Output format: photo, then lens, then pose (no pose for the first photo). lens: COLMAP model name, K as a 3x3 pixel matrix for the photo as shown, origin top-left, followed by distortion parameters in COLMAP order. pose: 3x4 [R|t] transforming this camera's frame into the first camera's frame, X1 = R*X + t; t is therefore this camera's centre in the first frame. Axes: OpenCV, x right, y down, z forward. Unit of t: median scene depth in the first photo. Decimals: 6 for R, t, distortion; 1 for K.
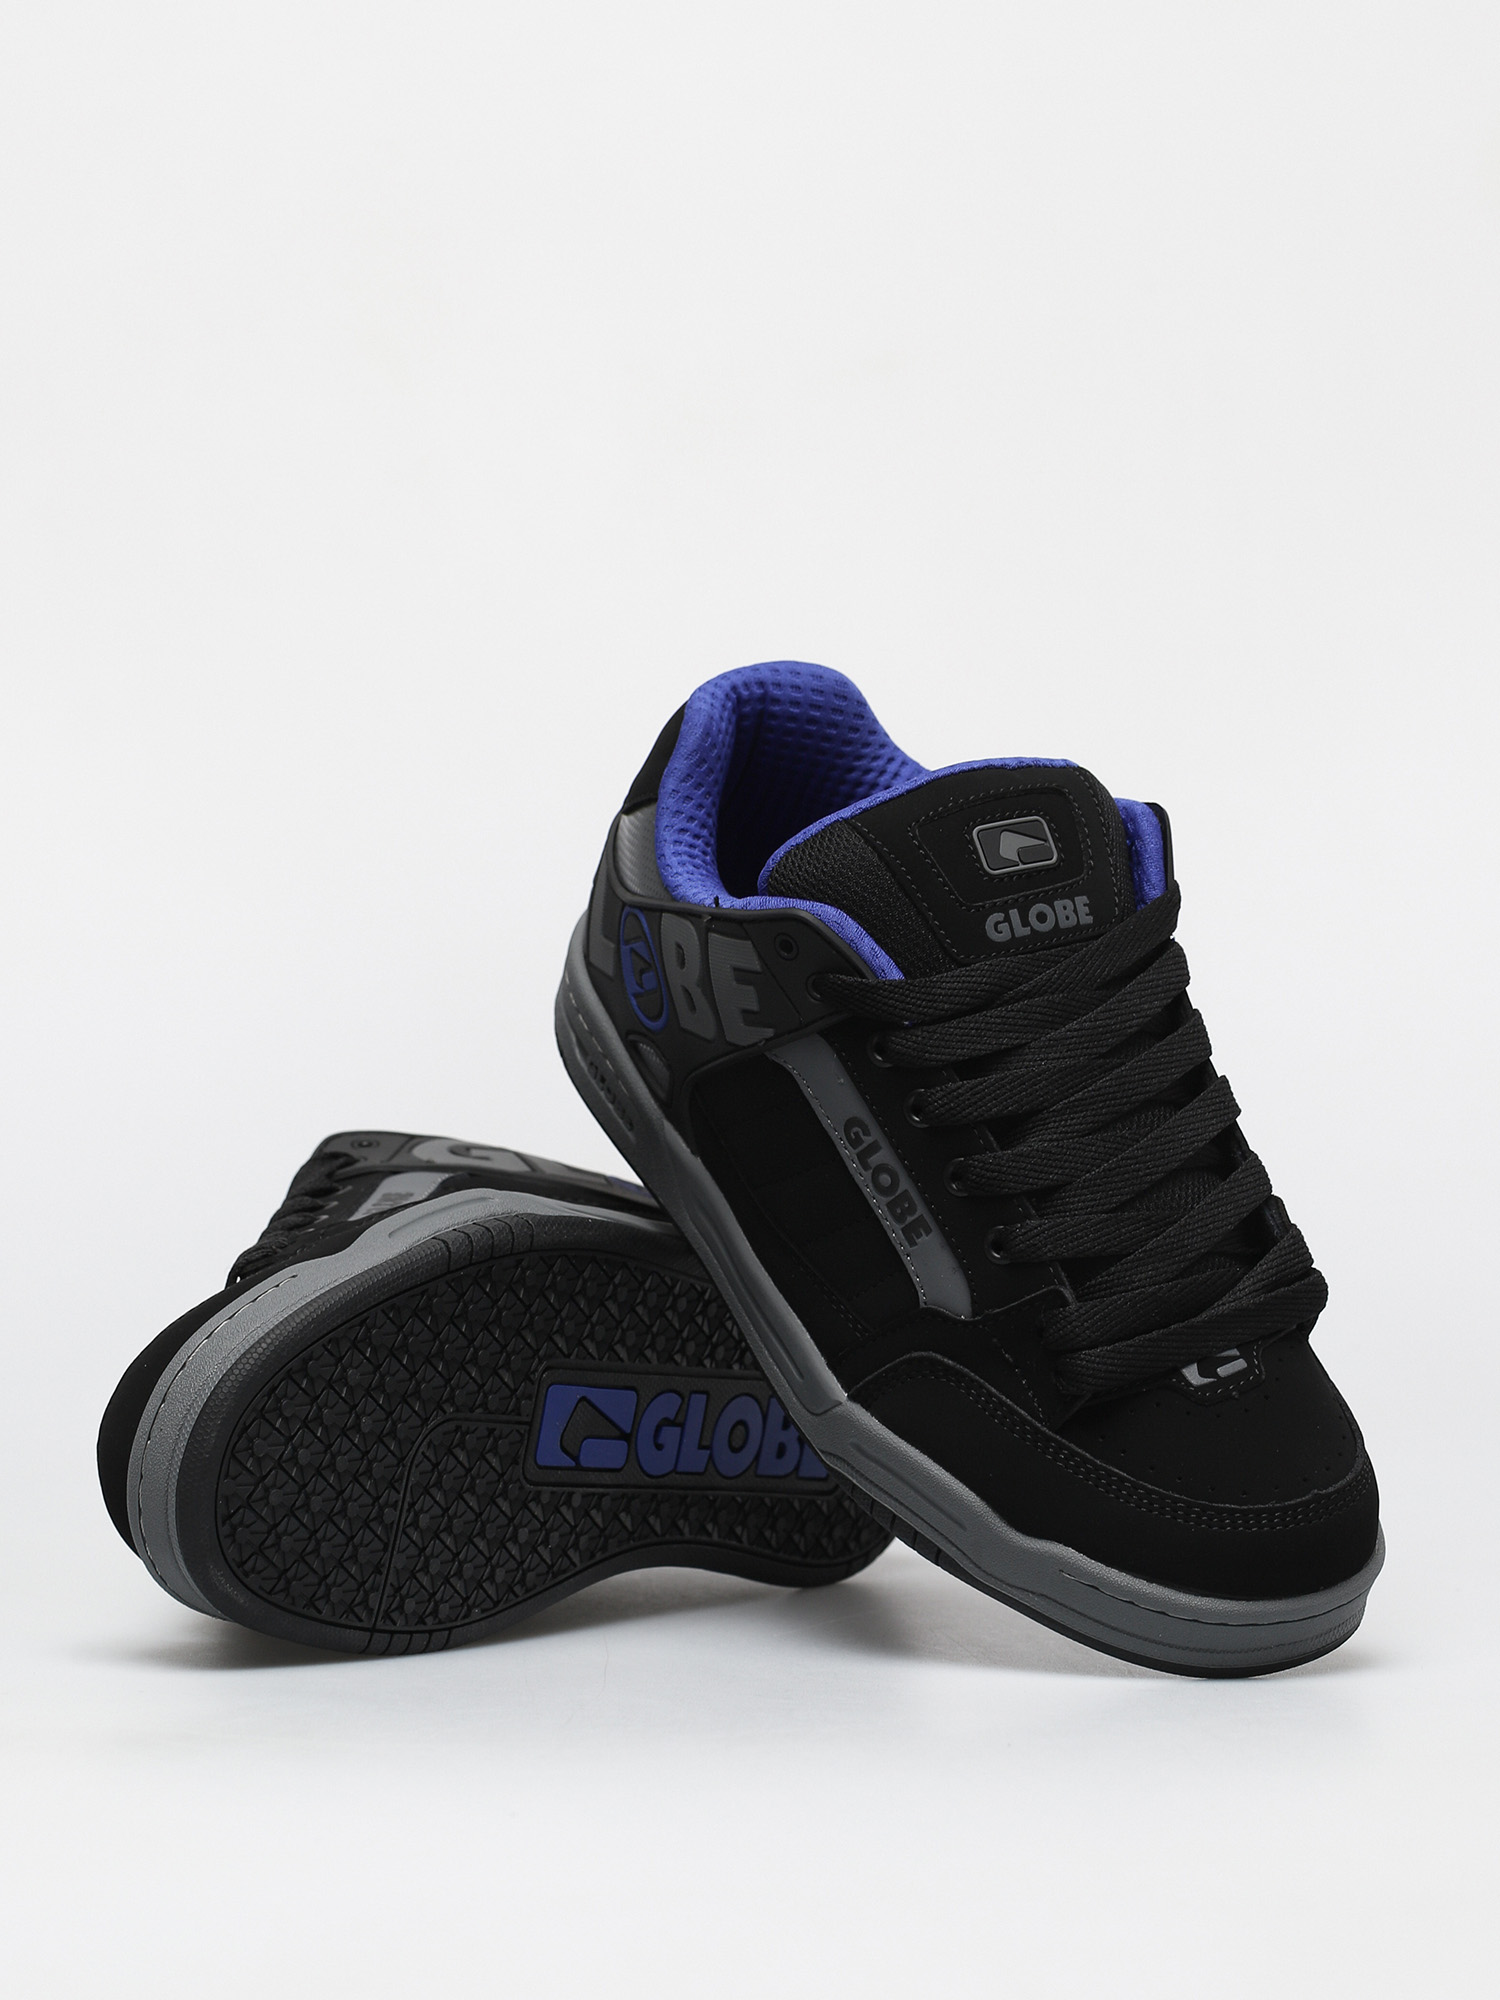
lens RADIAL K [[6269.9, 0, 750.0], [0, 6269.9, 1000.0], [0, 0, 1]] dist [-0.127121, 0.254463]
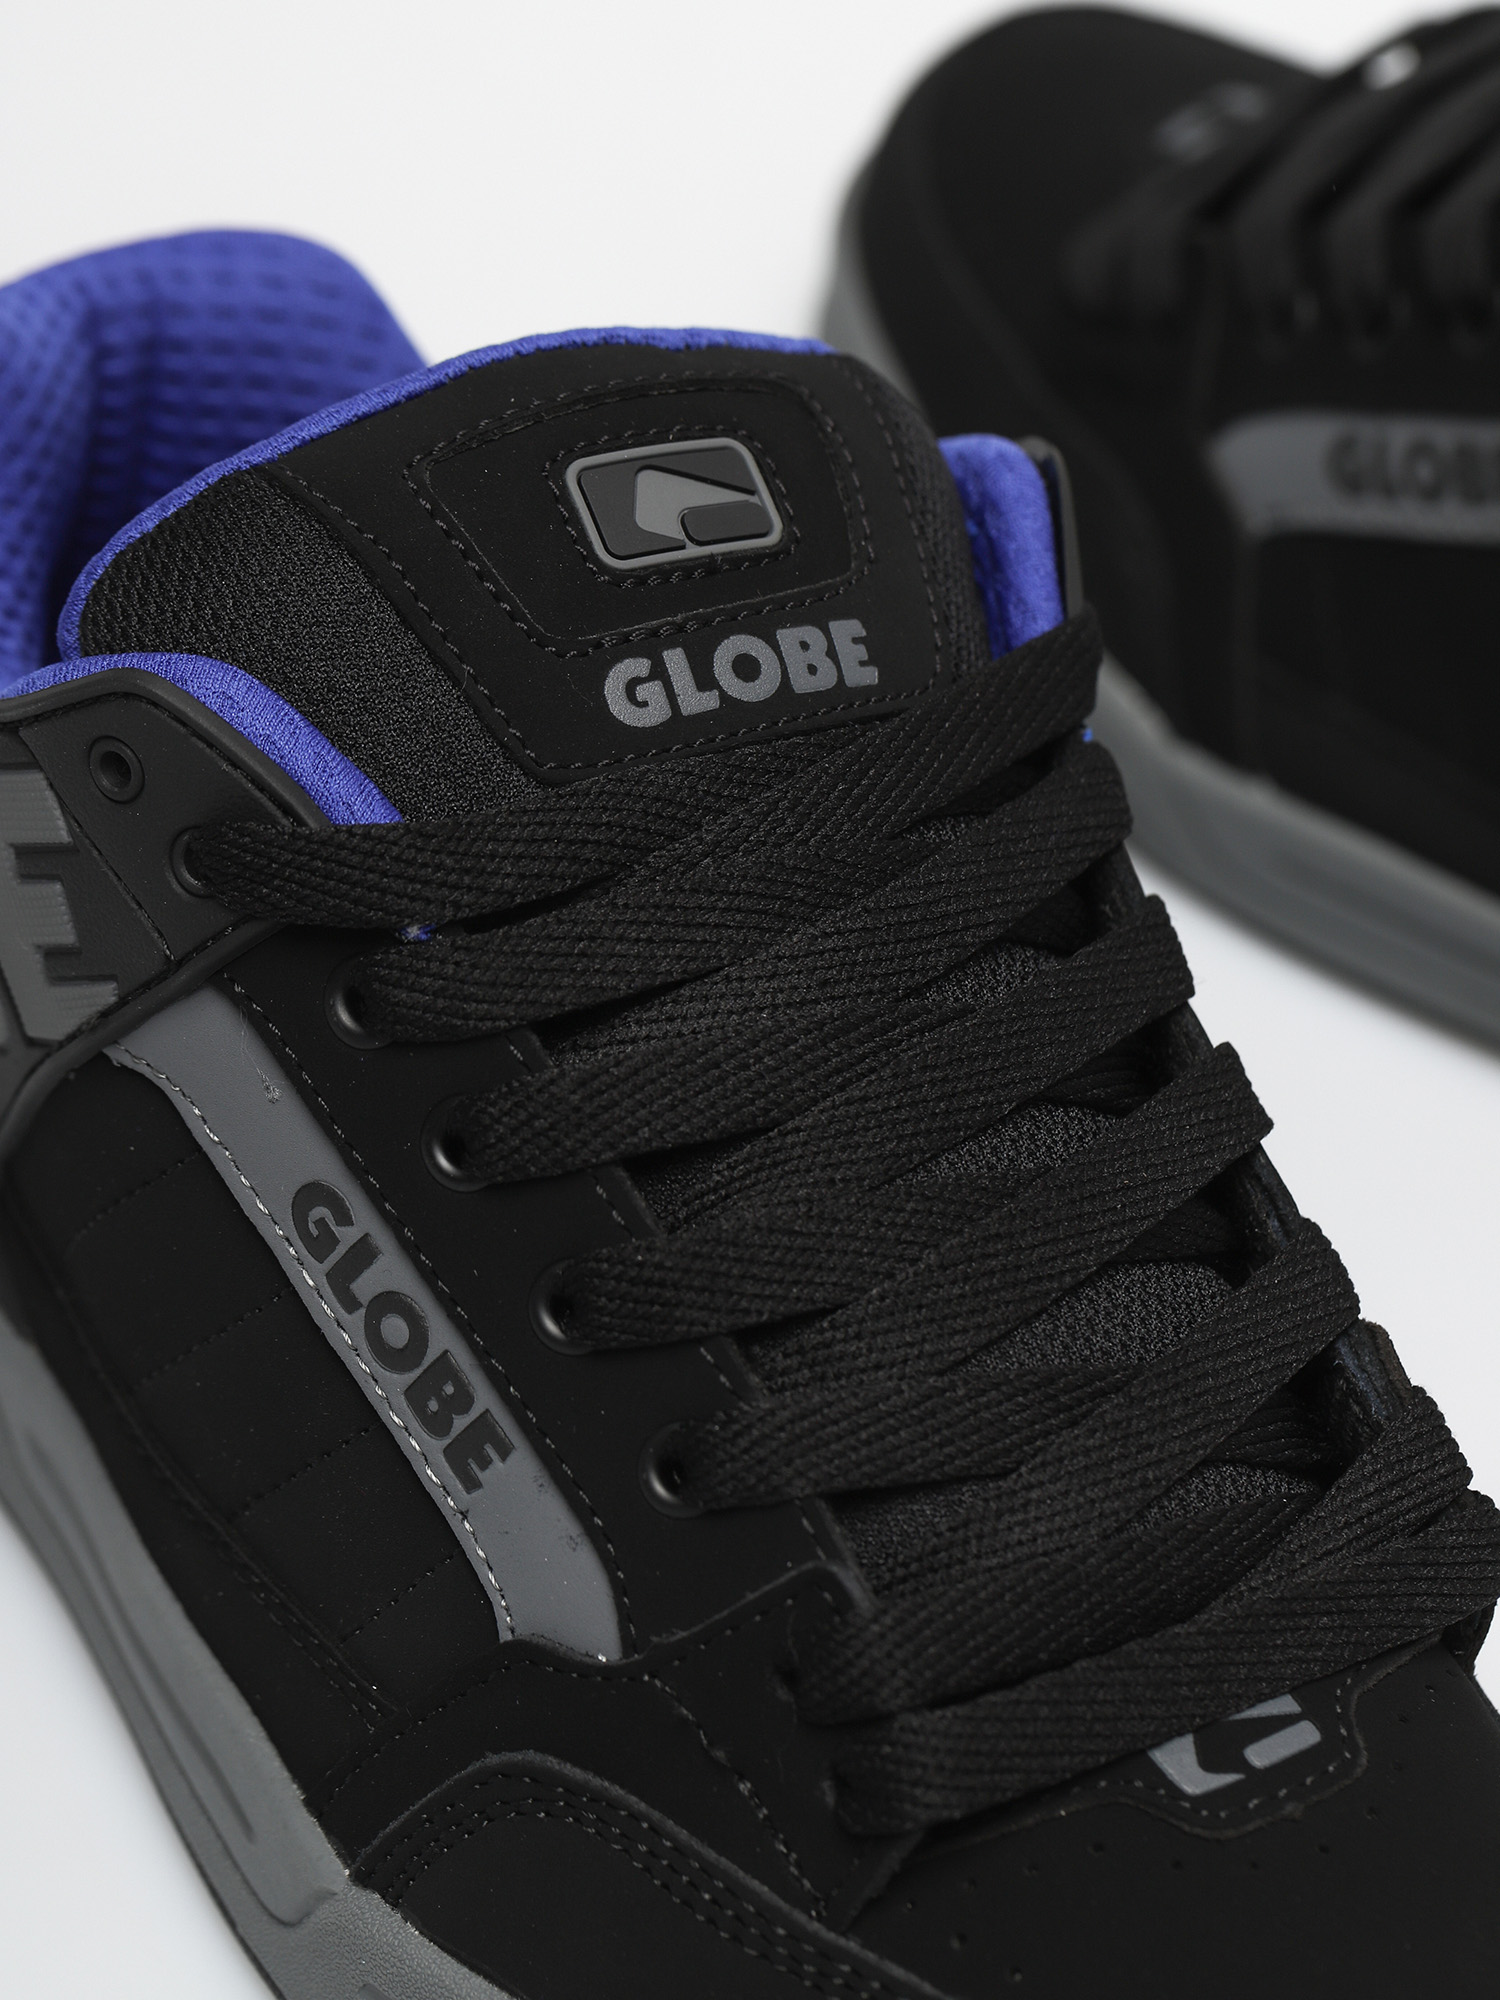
lens RADIAL K [[6269.9, 0, 750.0], [0, 6269.9, 1000.0], [0, 0, 1]] dist [-0.127121, 0.254463]
pose [[0.997480, -0.062228, -0.034069, 0.059373], [0.058931, 0.994154, -0.090472, 0.045262], [0.039500, 0.088236, 0.995316, 0.596134]]
